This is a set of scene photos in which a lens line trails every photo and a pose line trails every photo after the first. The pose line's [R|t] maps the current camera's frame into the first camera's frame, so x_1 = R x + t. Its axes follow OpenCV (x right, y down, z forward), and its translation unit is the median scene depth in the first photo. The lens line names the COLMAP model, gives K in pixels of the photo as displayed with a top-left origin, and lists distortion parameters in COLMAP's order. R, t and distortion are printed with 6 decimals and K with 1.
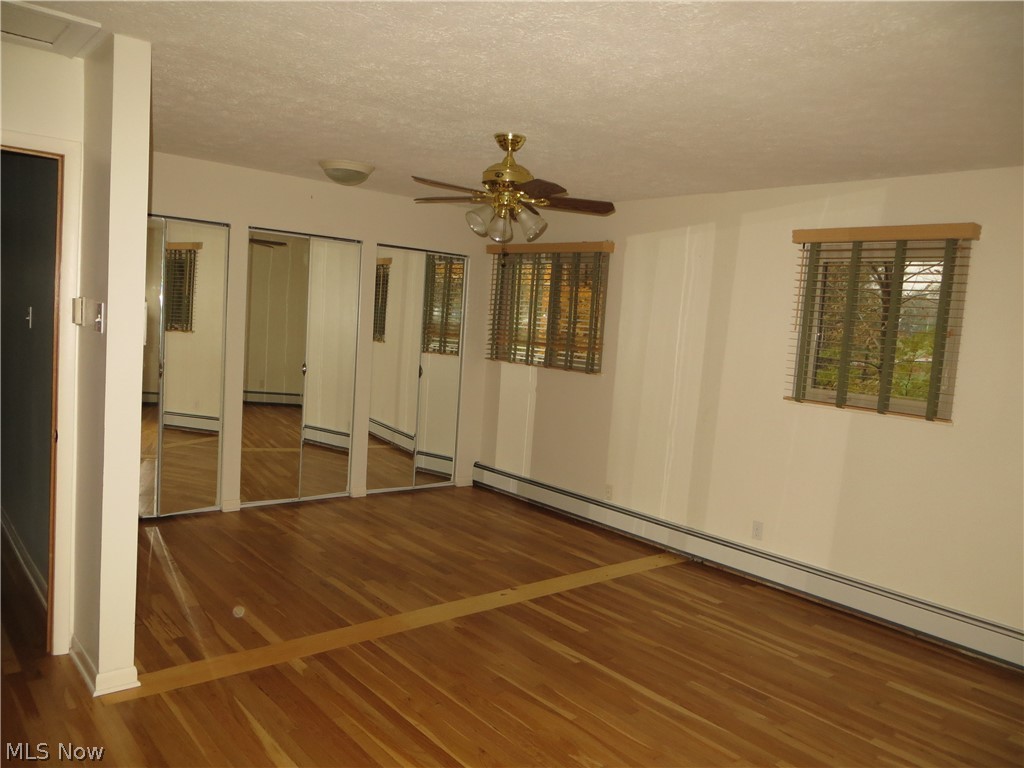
lens RADIAL K [[768.7, 0, 512.0], [0, 768.7, 384.0], [0, 0, 1]] dist [-0.022064, 0.003295]
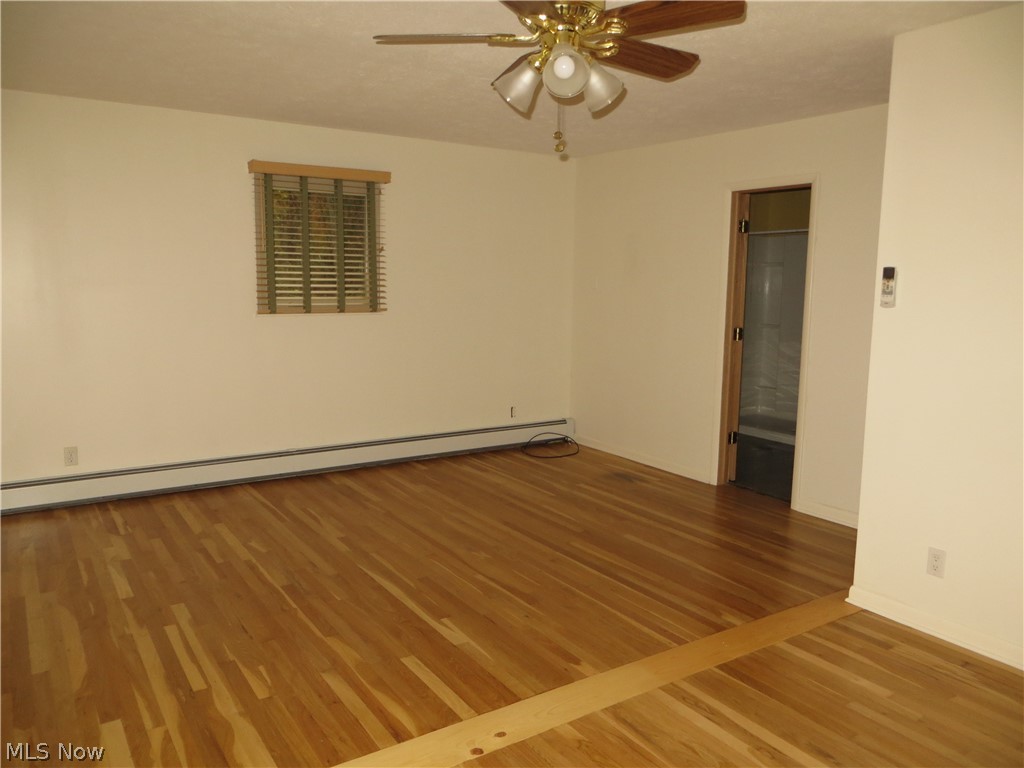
lens RADIAL K [[768.7, 0, 512.0], [0, 768.7, 384.0], [0, 0, 1]] dist [-0.022064, 0.003295]
pose [[-0.989292, -0.098211, 0.107962, -0.065538], [-0.071710, 0.971361, 0.226531, -0.123911], [-0.127118, 0.216363, -0.968002, 1.767175]]
